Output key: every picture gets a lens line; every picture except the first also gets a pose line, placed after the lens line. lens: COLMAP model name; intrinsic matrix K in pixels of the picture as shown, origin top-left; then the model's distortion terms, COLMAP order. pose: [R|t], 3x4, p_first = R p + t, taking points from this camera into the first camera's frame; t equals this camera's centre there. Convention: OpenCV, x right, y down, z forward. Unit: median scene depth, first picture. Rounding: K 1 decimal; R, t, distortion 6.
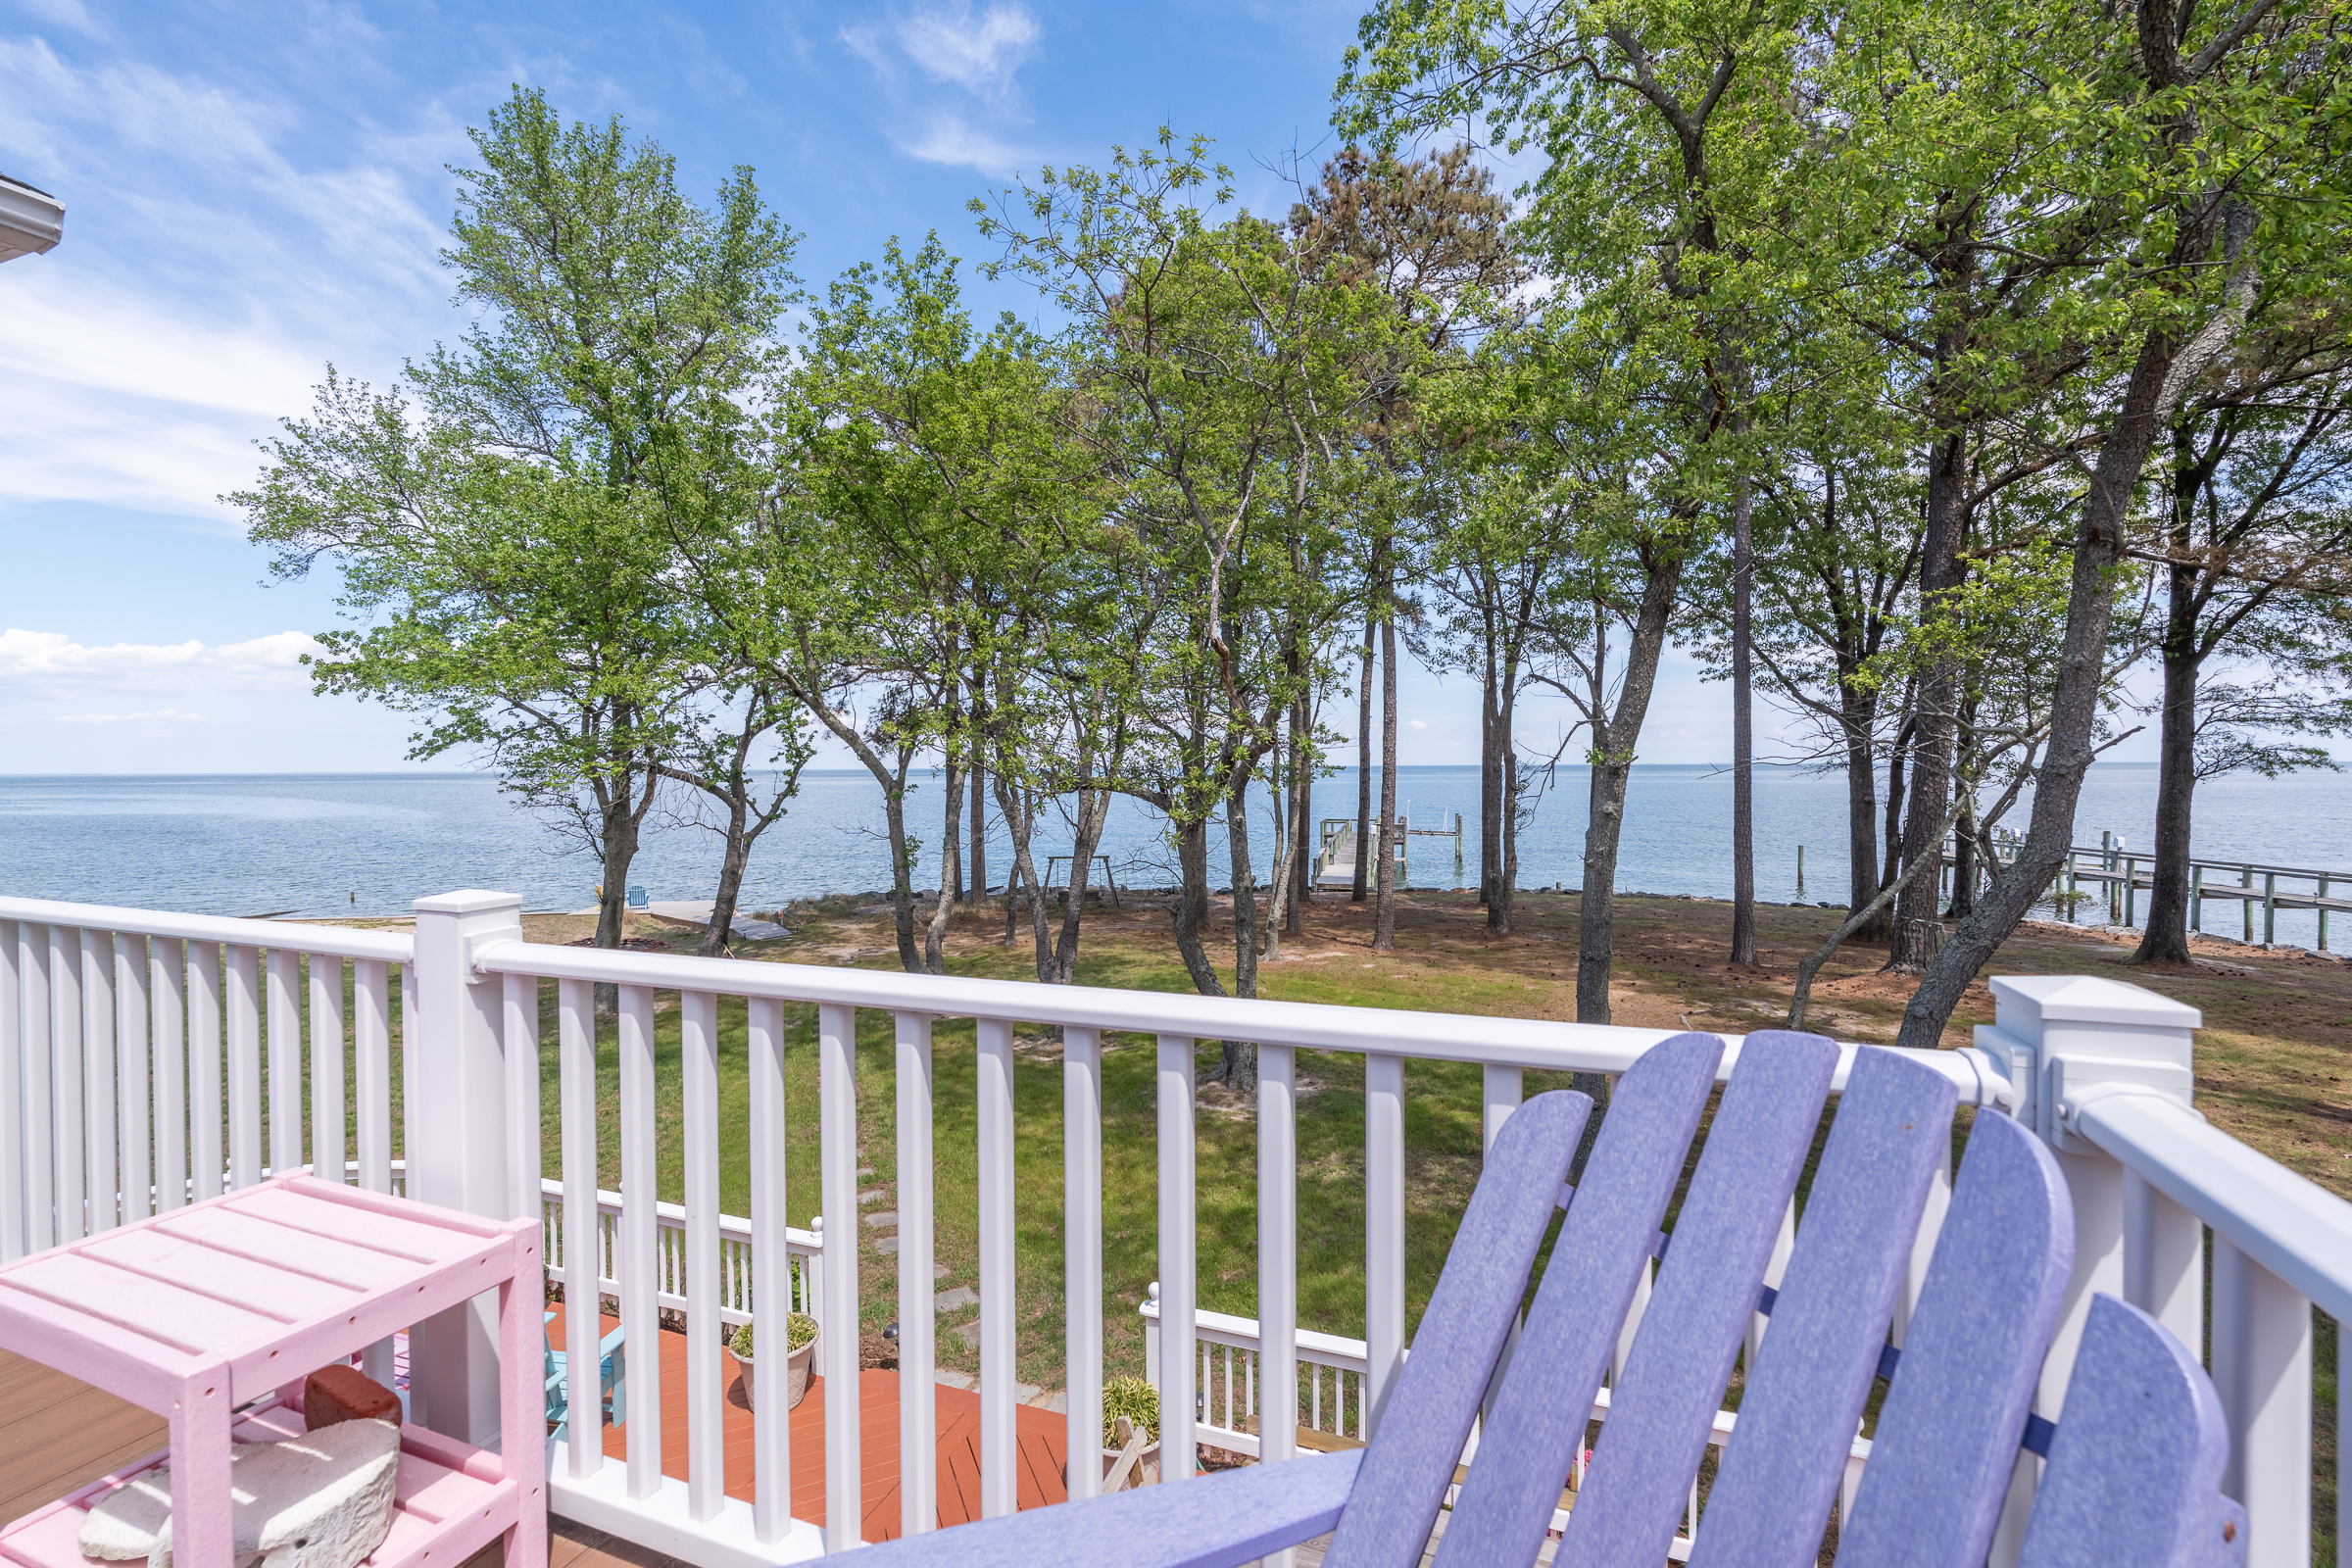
lens RADIAL K [[1028.6, 0, 1174.8], [0, 1028.6, 780.9], [0, 0, 1]] dist [-0.000510, -0.000157]
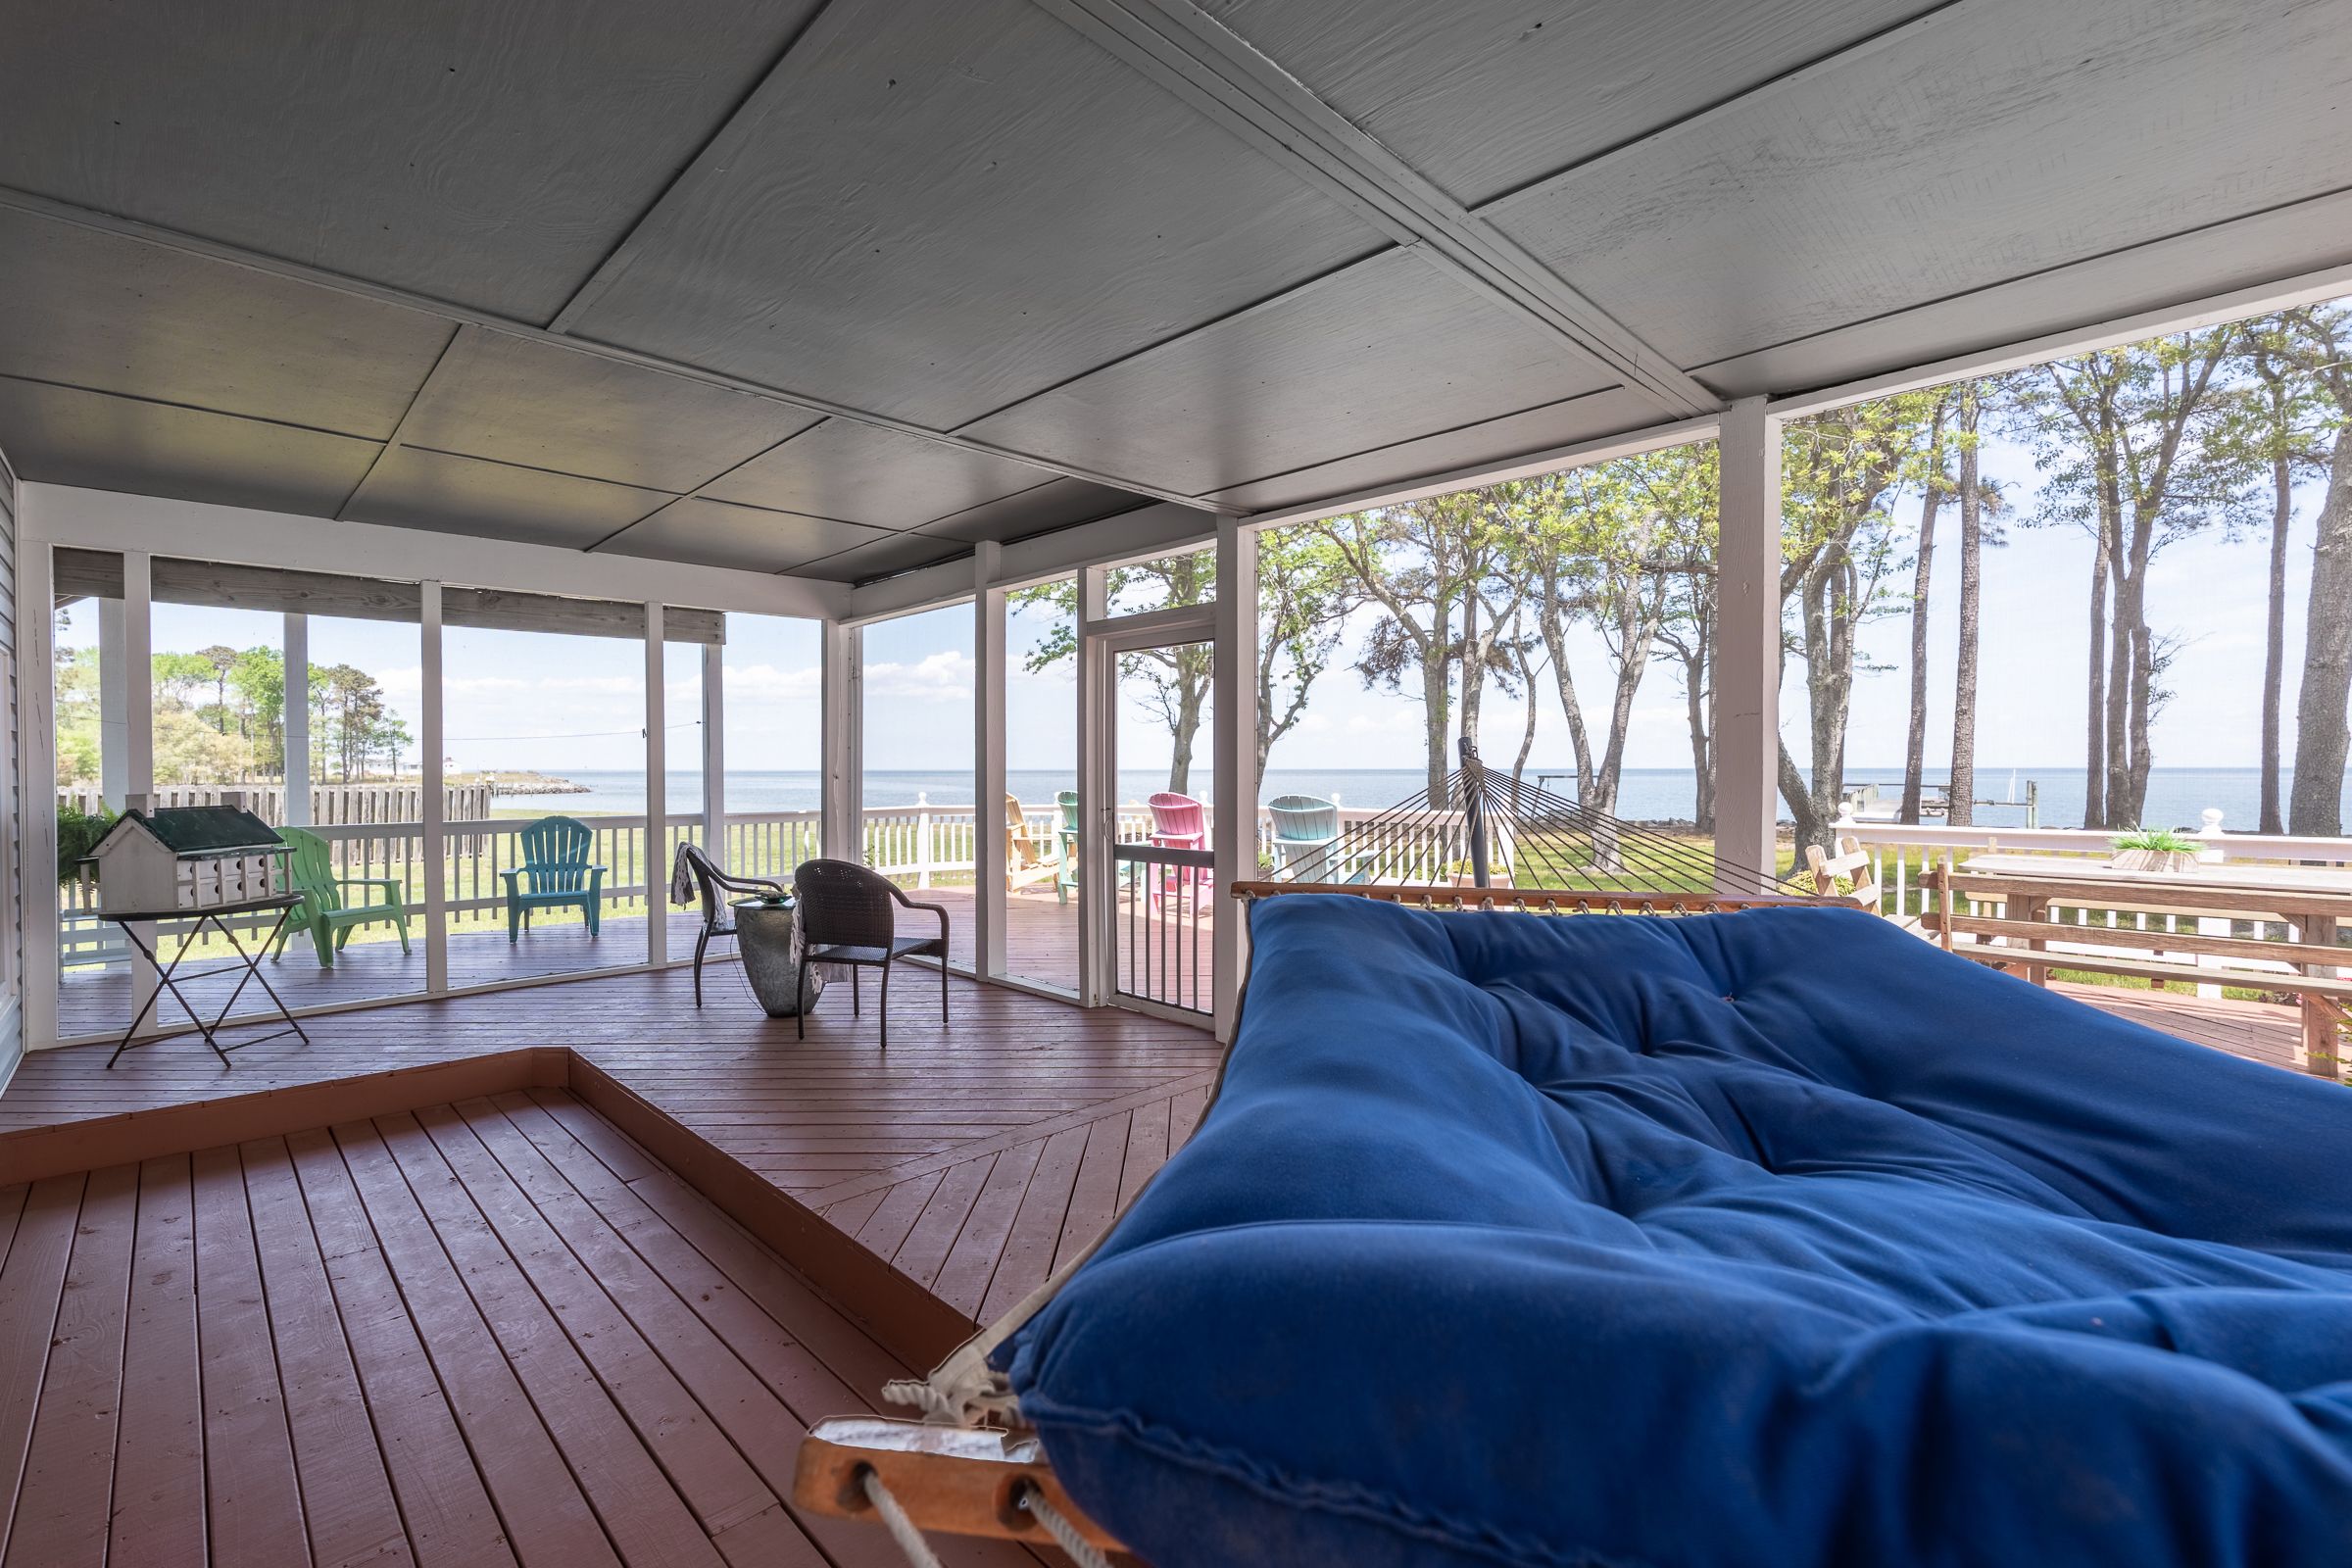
lens RADIAL K [[1028.6, 0, 1166.3], [0, 1028.6, 784.1], [0, 0, 1]] dist [-0.000510, -0.000157]
pose [[0.912942, 0.009864, -0.407971, -0.059484], [-0.009993, 0.999948, 0.001817, 0.114042], [0.407968, 0.002418, 0.912993, -0.094022]]
